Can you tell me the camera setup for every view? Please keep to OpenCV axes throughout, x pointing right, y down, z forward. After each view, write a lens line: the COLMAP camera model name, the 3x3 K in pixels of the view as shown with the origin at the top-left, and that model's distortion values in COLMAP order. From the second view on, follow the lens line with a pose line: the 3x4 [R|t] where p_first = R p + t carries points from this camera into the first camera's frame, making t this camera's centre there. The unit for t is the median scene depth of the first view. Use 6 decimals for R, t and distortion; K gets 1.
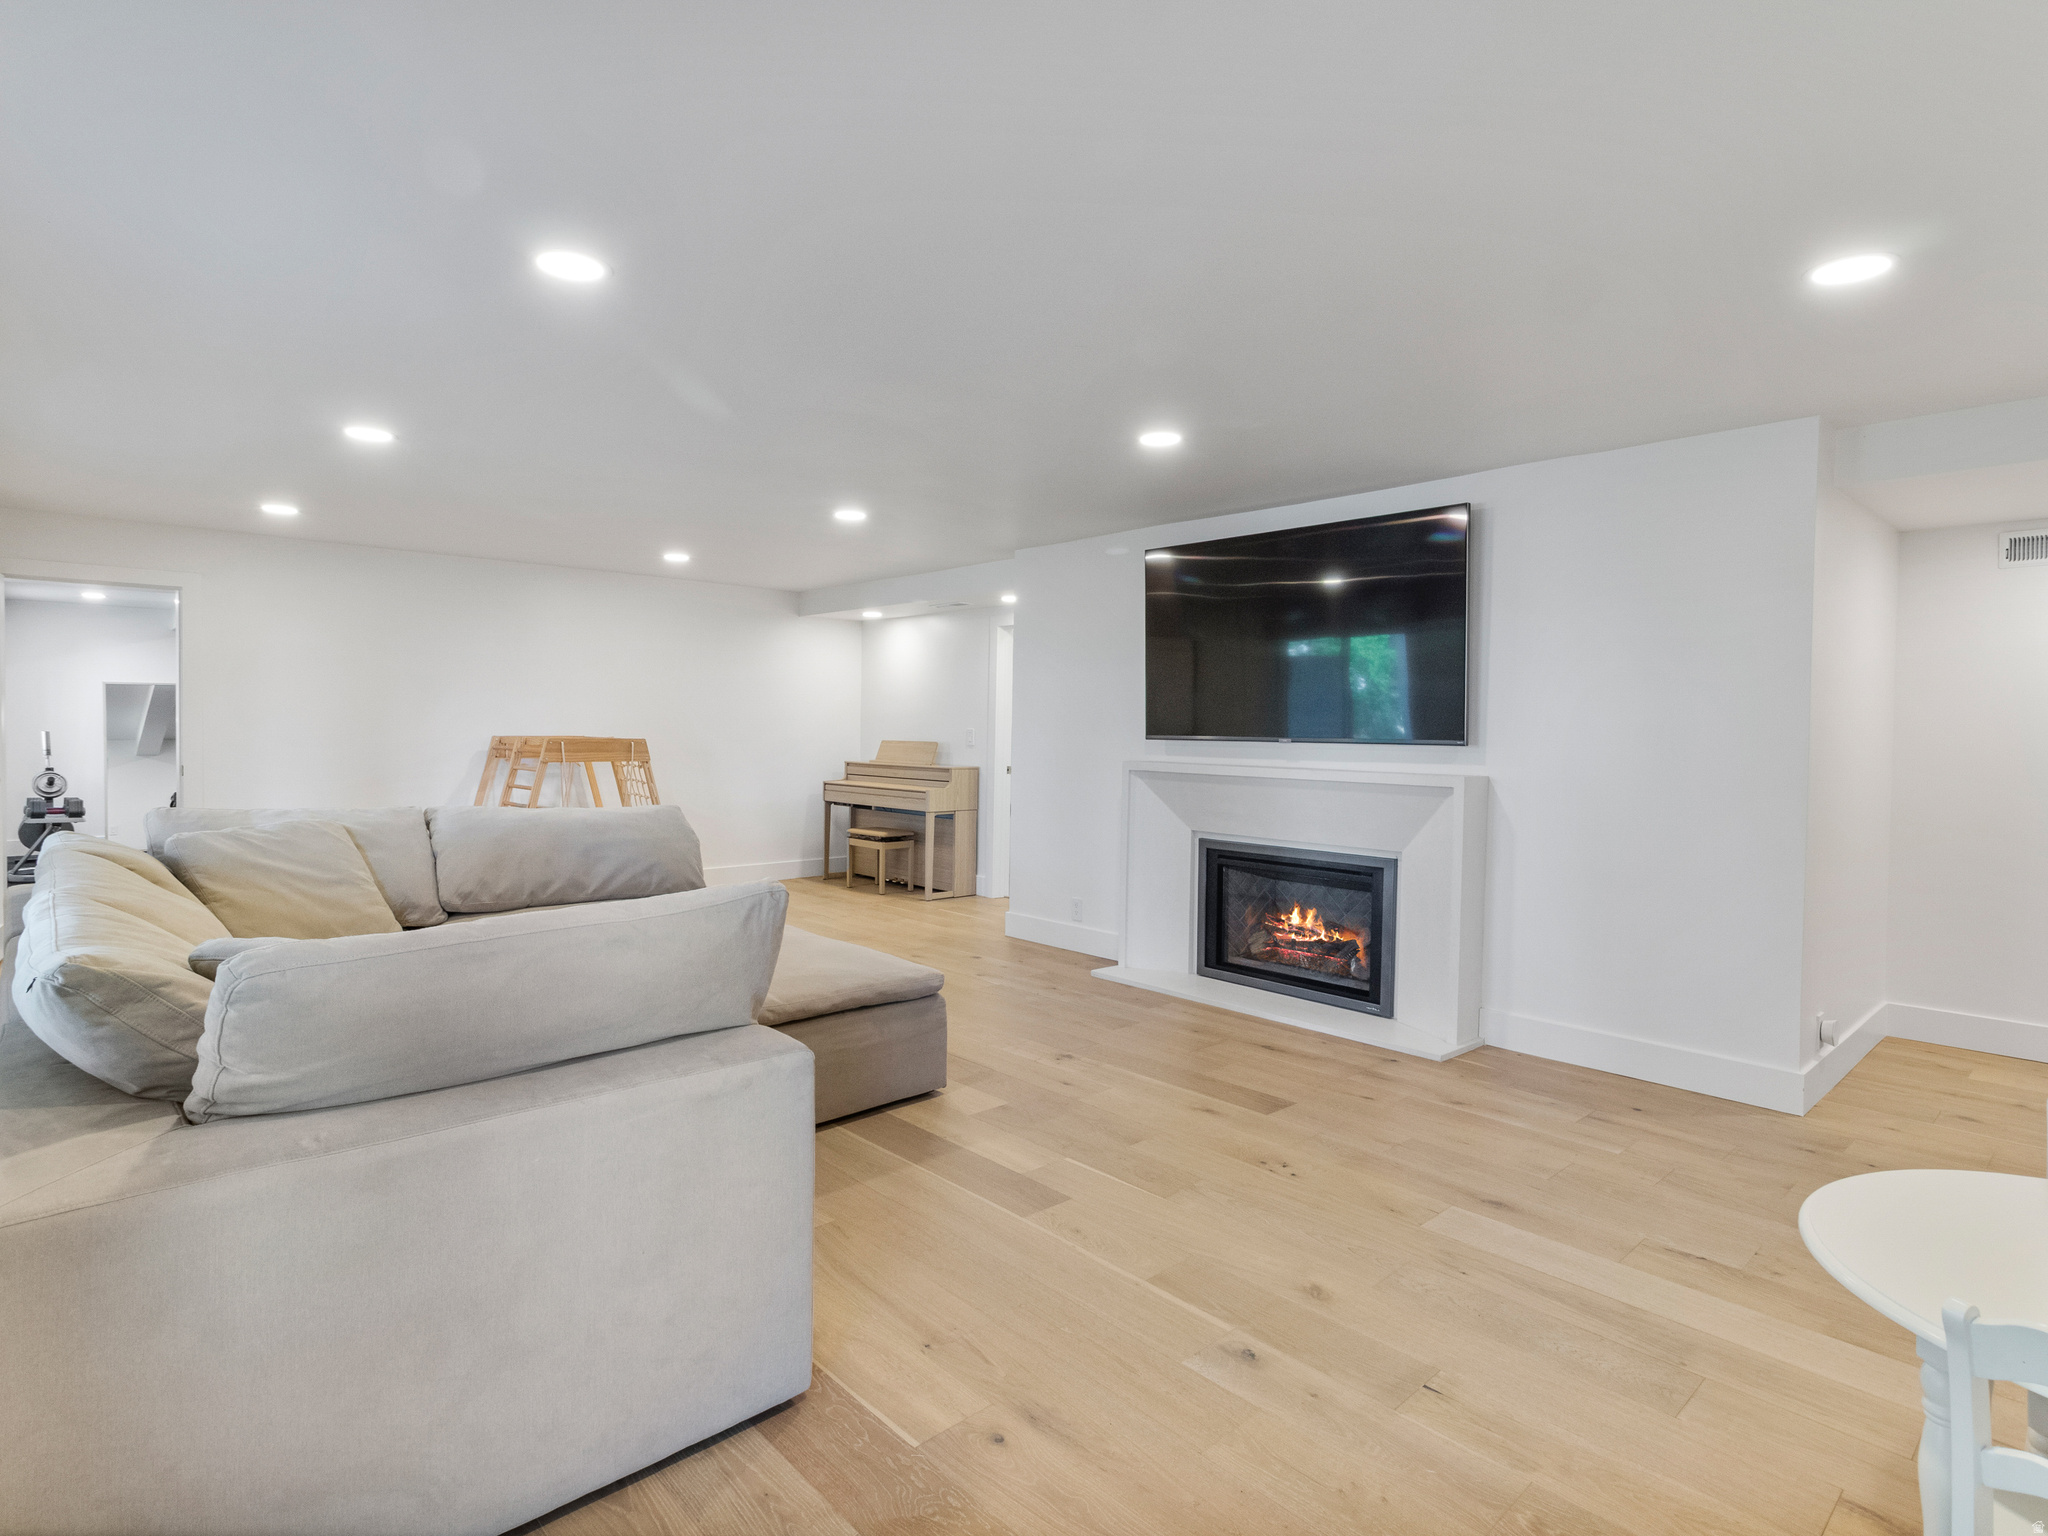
lens RADIAL K [[1075.9, 0, 1034.2], [0, 1075.9, 761.1], [0, 0, 1]] dist [0.000250, 0.000969]
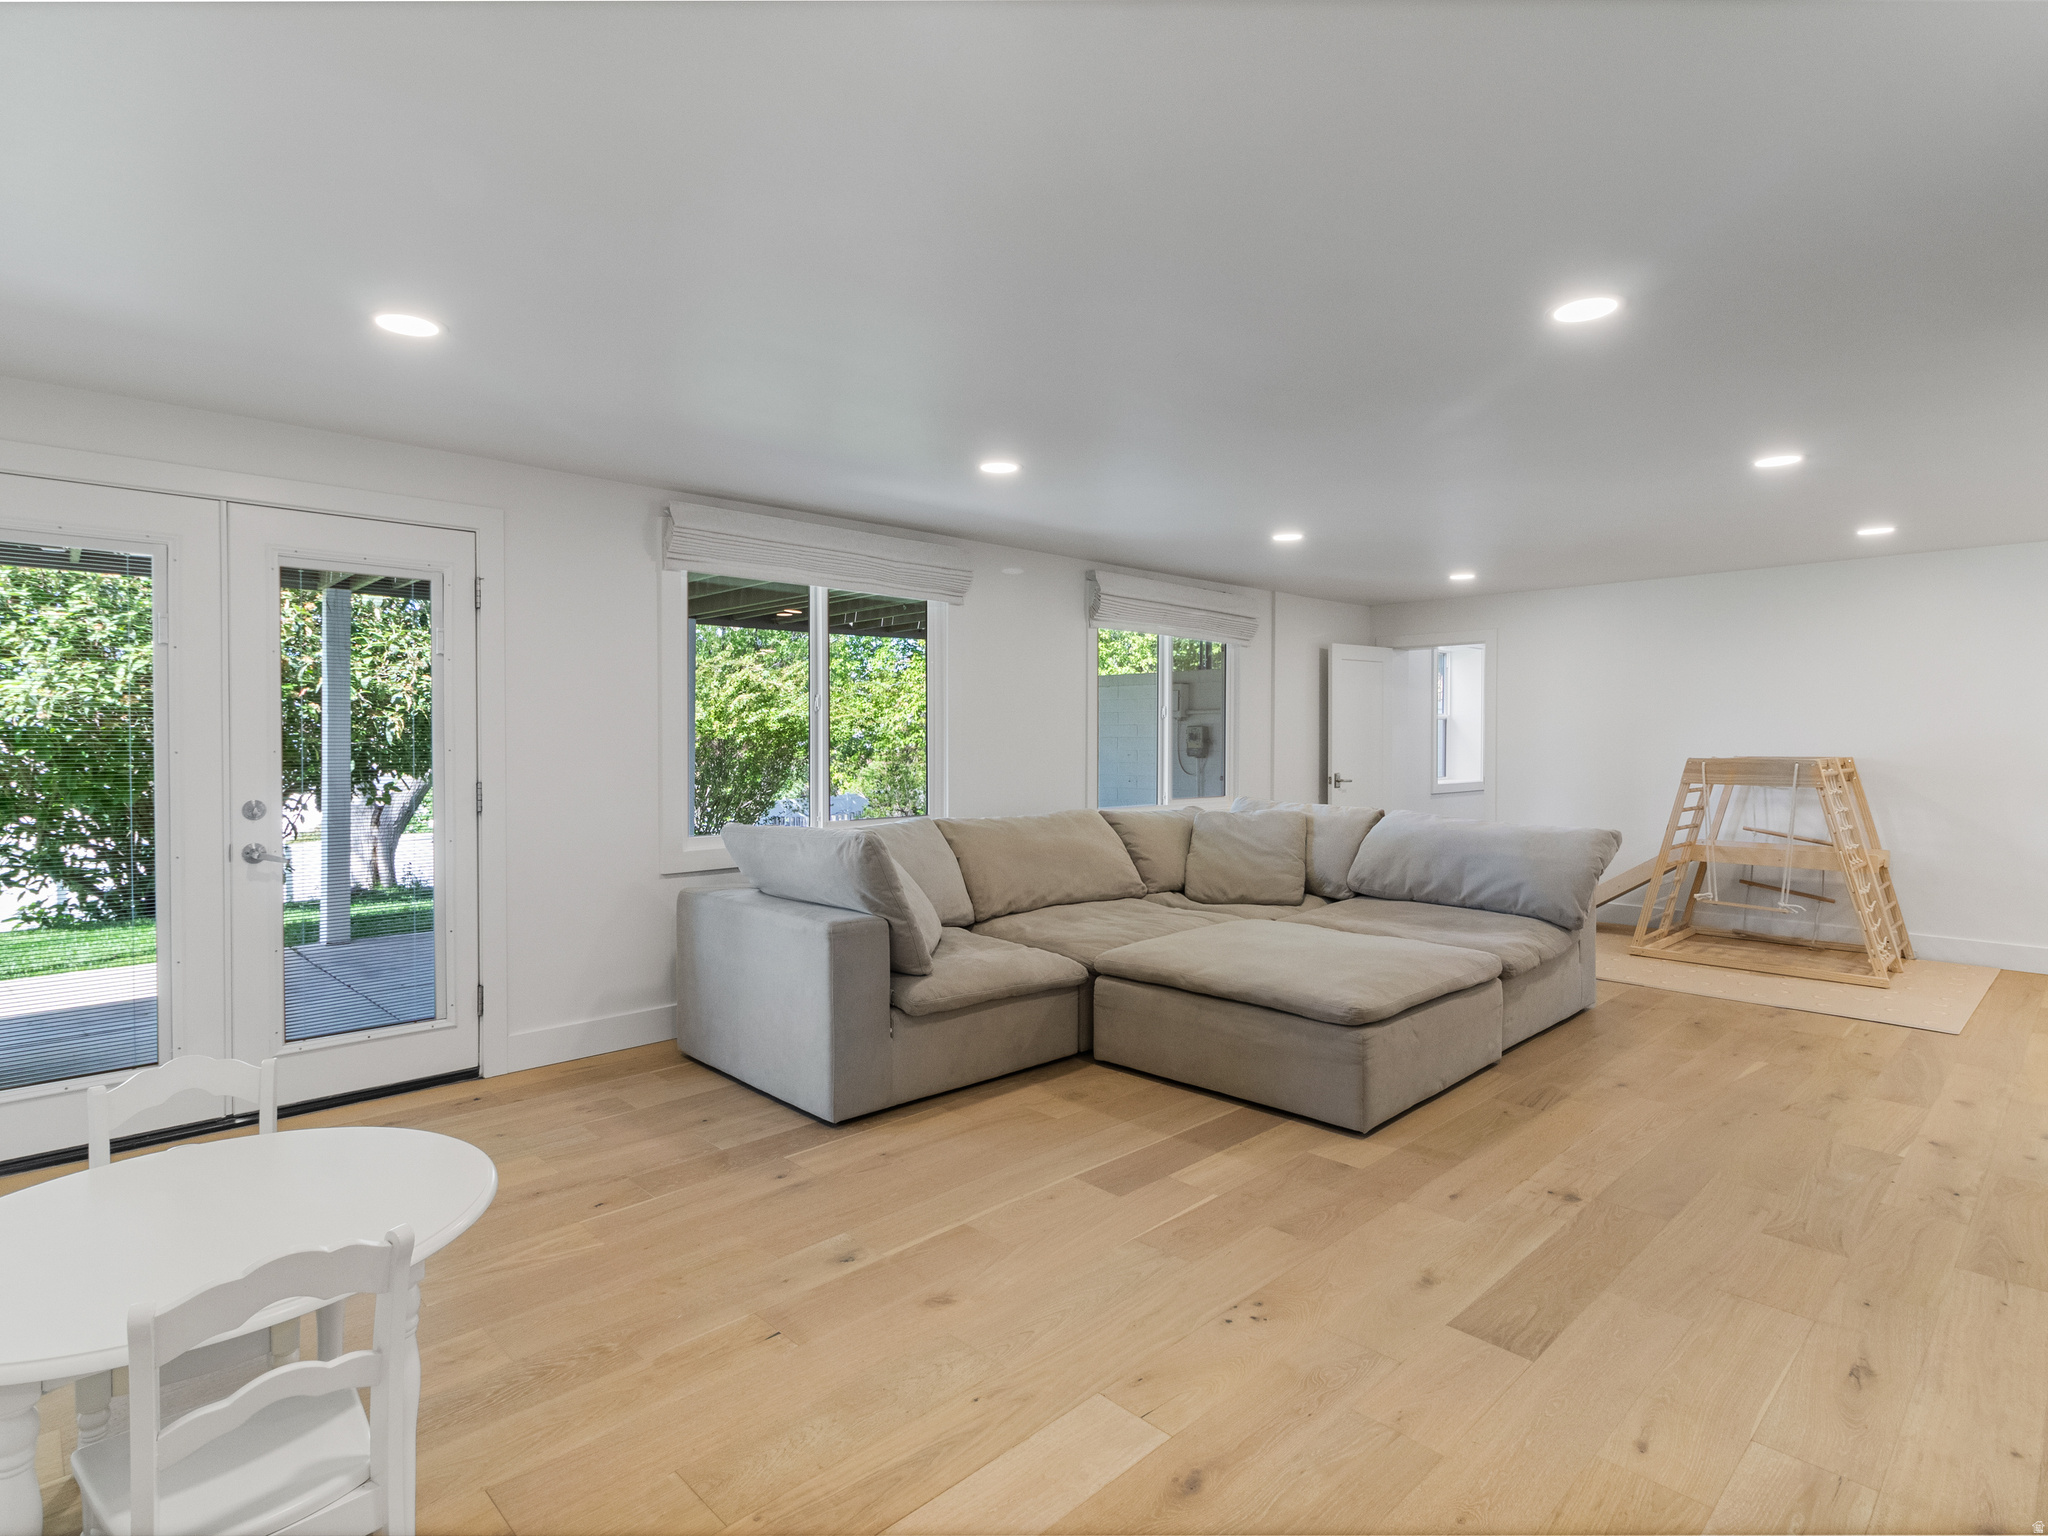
lens RADIAL K [[1075.9, 0, 1034.7], [0, 1075.9, 759.8], [0, 0, 1]] dist [0.000250, 0.000969]
pose [[0.019756, 0.008020, -0.999773, 0.883161], [-0.031256, 0.999484, 0.007401, -0.015766], [0.999316, 0.031103, 0.019996, 0.733538]]
